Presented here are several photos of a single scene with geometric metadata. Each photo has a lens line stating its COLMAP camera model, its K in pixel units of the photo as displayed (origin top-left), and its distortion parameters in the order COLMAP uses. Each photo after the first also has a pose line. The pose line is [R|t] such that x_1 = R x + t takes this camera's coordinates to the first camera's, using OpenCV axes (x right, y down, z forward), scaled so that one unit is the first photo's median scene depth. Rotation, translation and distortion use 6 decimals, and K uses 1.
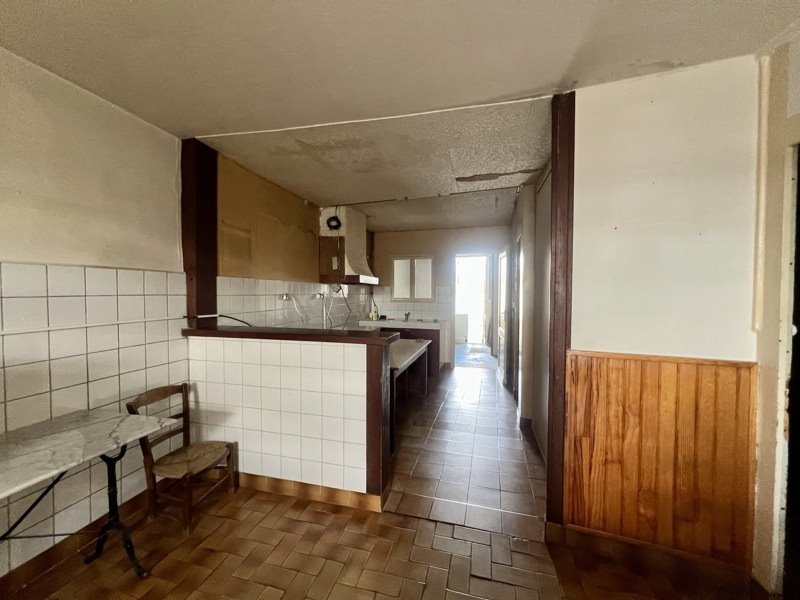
lens RADIAL K [[316.5, 0, 400.7], [0, 316.5, 298.0], [0, 0, 1]] dist [0.000198, 0.000292]
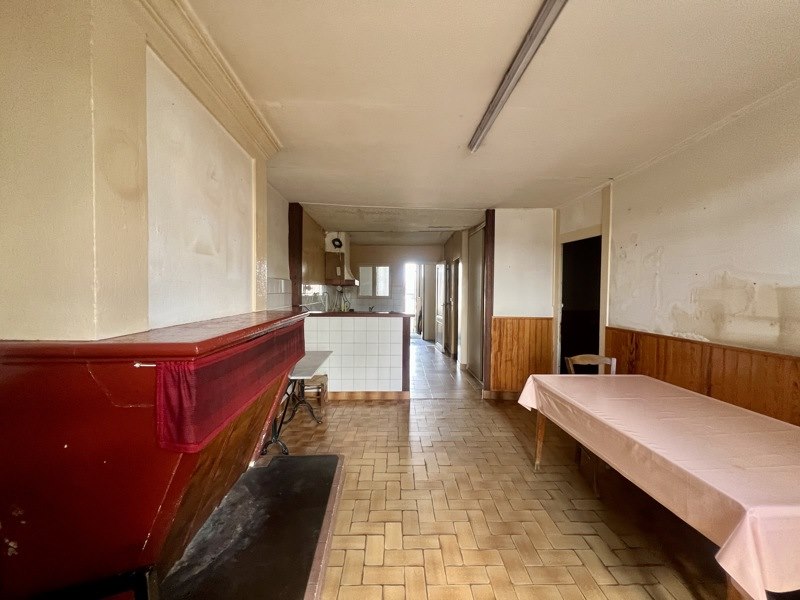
lens RADIAL K [[316.5, 0, 400.7], [0, 316.5, 298.0], [0, 0, 1]] dist [0.000198, 0.000292]
pose [[0.963594, -0.003460, 0.267346, -0.648188], [0.002116, 0.999984, 0.005314, 0.009048], [-0.267360, -0.004555, 0.963586, -0.934439]]
